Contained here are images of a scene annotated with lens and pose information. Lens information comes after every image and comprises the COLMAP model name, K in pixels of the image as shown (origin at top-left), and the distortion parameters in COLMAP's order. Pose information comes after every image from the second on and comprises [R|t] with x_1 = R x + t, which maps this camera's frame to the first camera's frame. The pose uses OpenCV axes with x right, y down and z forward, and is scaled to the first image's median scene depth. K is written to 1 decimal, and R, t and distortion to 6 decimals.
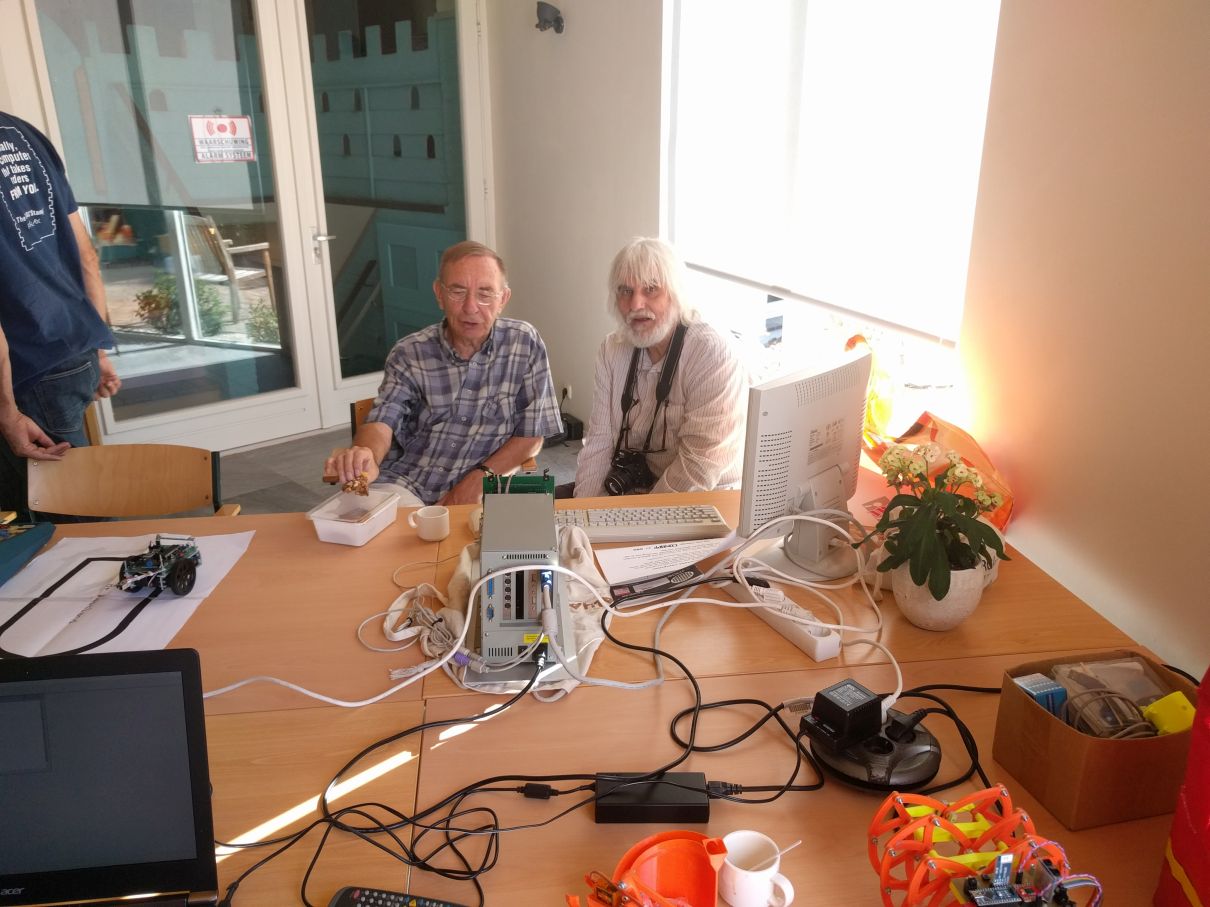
lens RADIAL K [[894.6, 0, 602.1], [0, 894.6, 460.9], [0, 0, 1]] dist [0.001069, 0.034824]
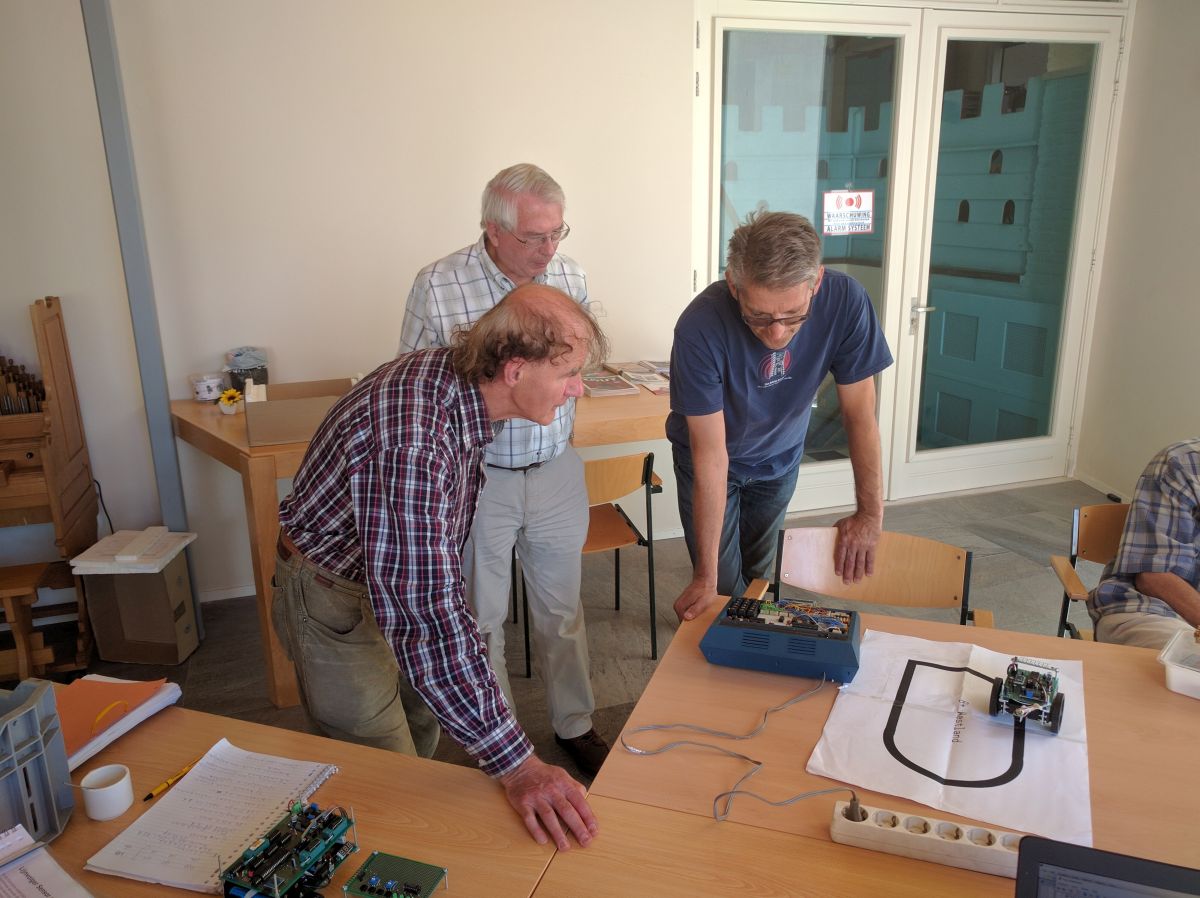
lens RADIAL K [[887.2, 0, 597.1], [0, 887.2, 456.3], [0, 0, 1]] dist [0.001069, 0.034824]
pose [[0.913593, 0.106440, -0.392452, -0.238724], [-0.126719, 0.991596, -0.026052, -0.019677], [0.386381, 0.073532, 0.919404, -0.016002]]
